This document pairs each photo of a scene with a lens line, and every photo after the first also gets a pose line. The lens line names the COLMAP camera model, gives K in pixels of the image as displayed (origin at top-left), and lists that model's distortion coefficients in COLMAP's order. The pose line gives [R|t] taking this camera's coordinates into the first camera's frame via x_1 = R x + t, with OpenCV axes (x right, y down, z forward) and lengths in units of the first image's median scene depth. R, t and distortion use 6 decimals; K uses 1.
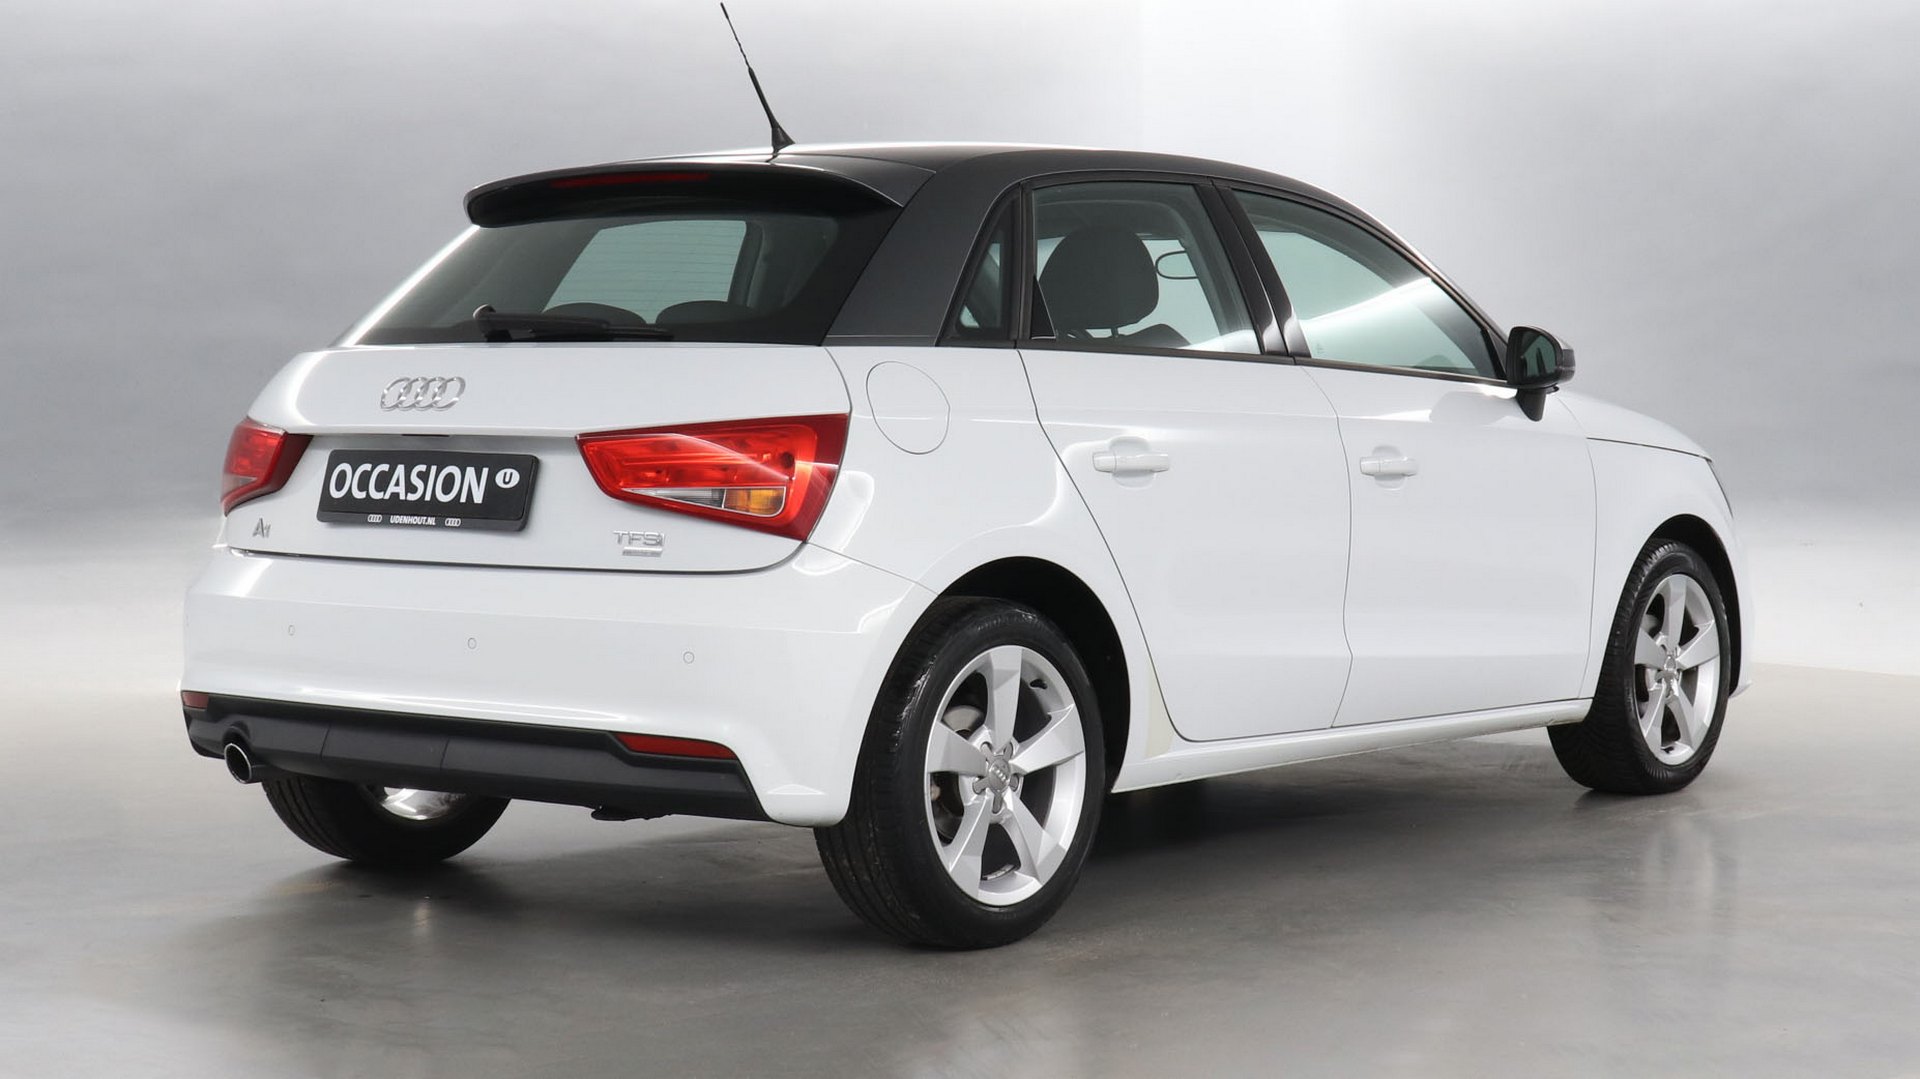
lens RADIAL K [[3244.4, 0, 960.0], [0, 3244.4, 539.5], [0, 0, 1]] dist [0.008419, -0.030038]
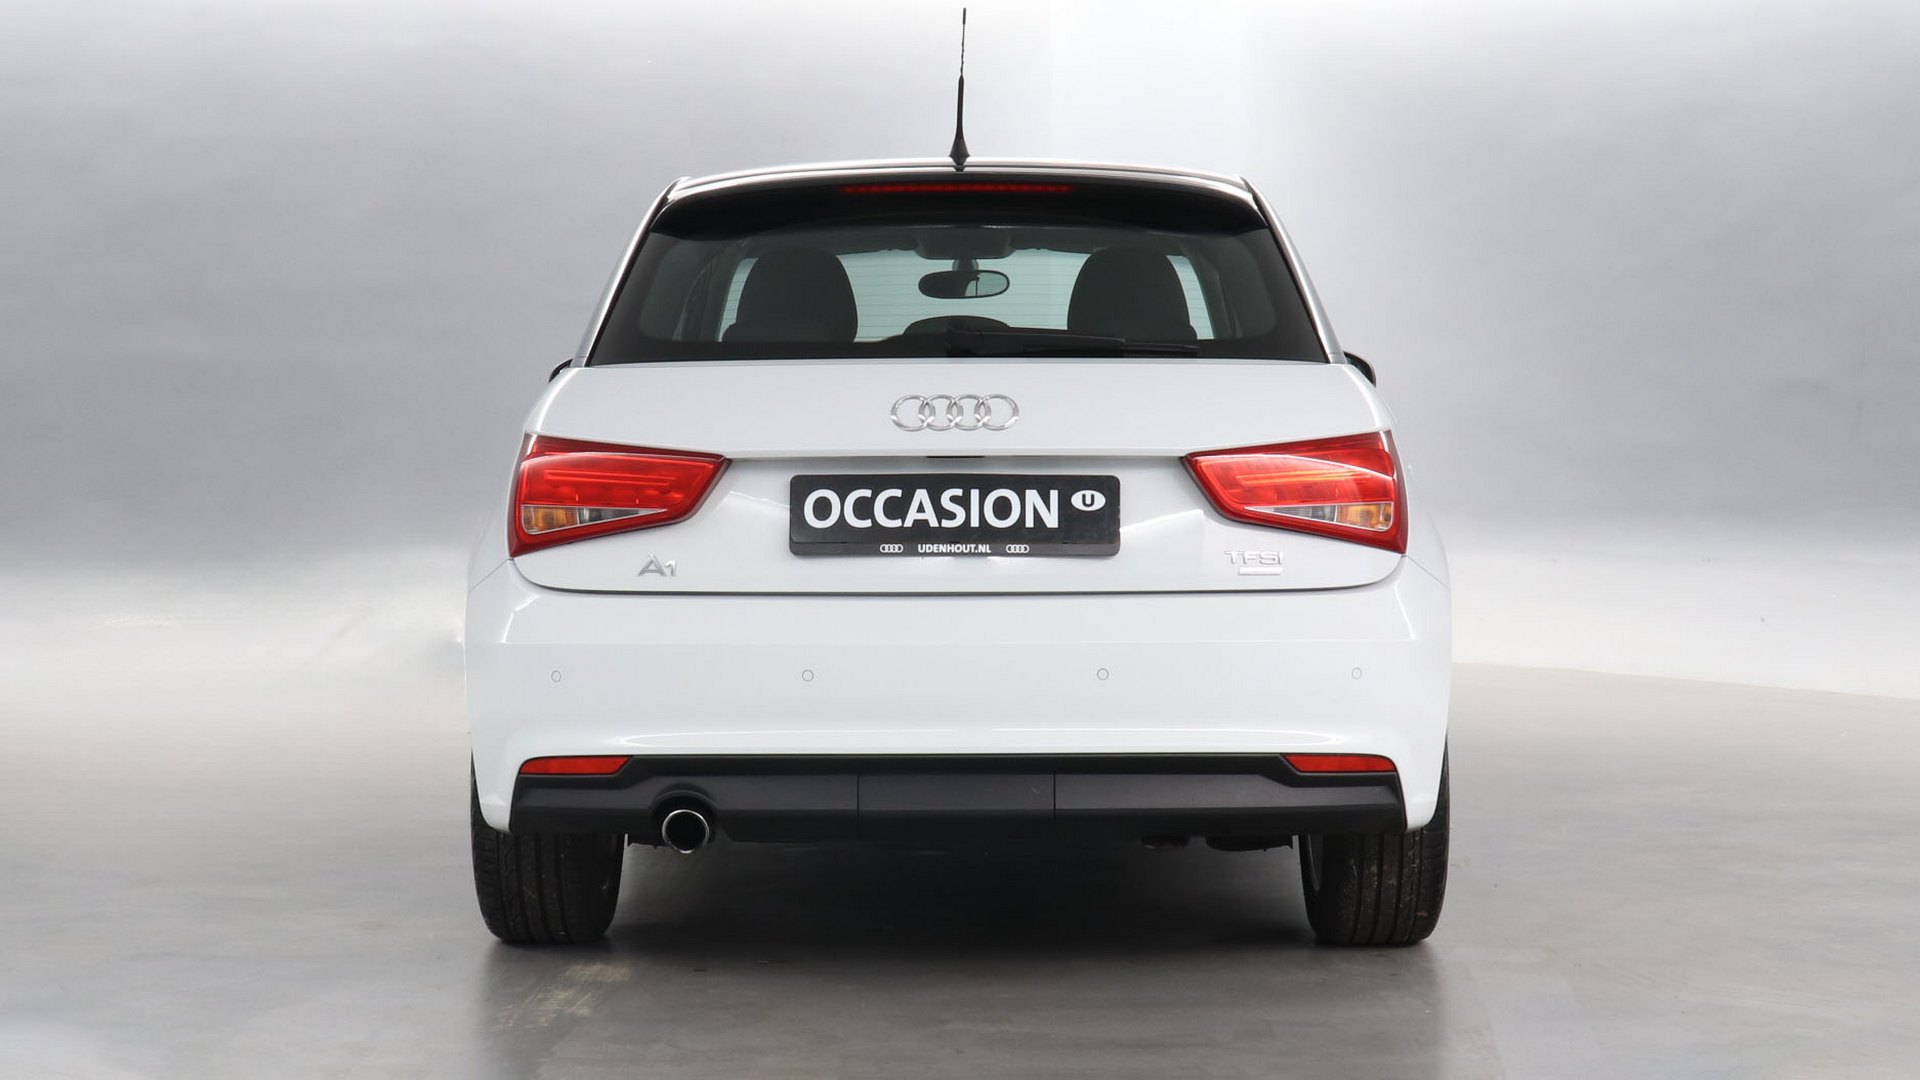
lens RADIAL K [[3244.4, 0, 960.0], [0, 3244.4, 540.0], [0, 0, 1]] dist [0.008419, -0.030038]
pose [[0.778727, -0.027853, 0.626745, -0.748842], [0.033427, 0.999437, 0.002883, -0.010962], [-0.626472, 0.018705, 0.779219, 0.272761]]
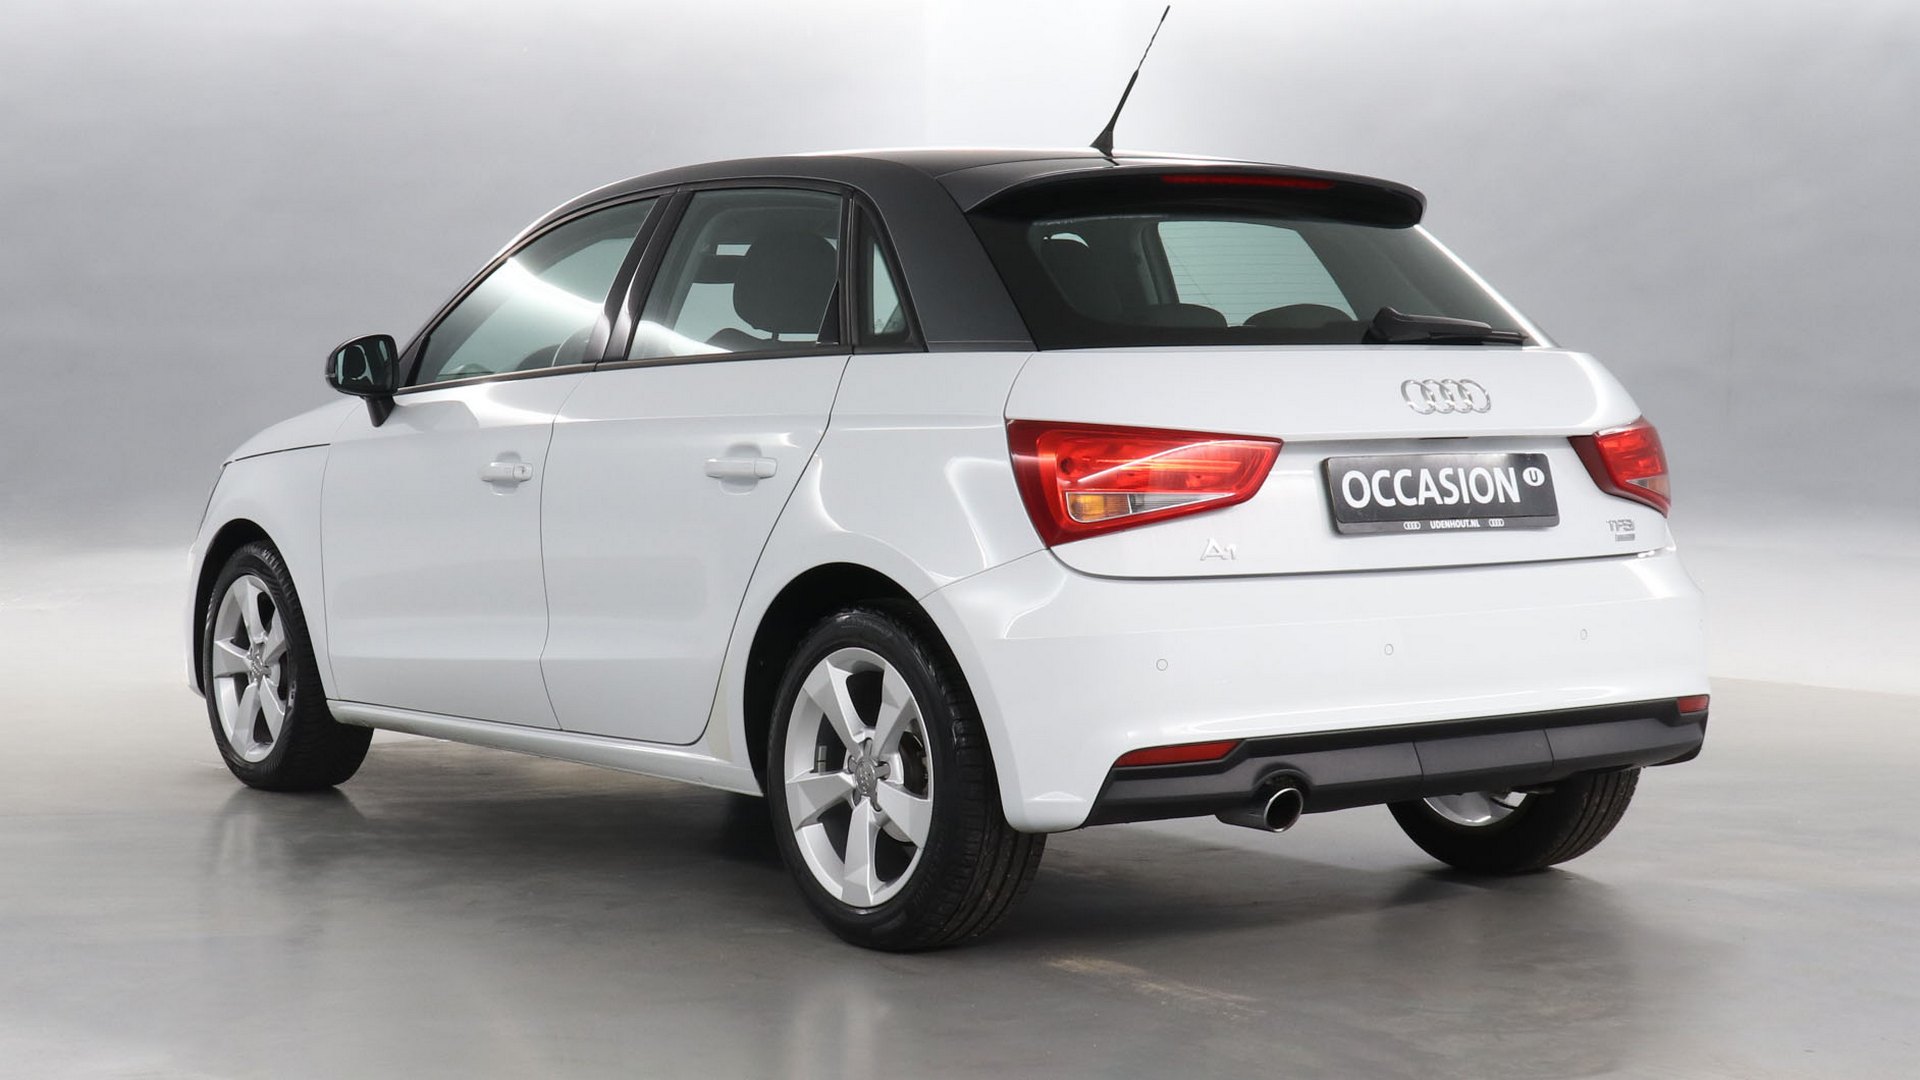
lens RADIAL K [[3244.4, 0, 960.0], [0, 3244.4, 540.0], [0, 0, 1]] dist [0.008419, -0.030038]
pose [[0.240755, -0.047705, 0.969413, -1.164355], [0.051502, 0.998012, 0.036321, -0.044781], [-0.969218, 0.041182, 0.242734, 0.903690]]
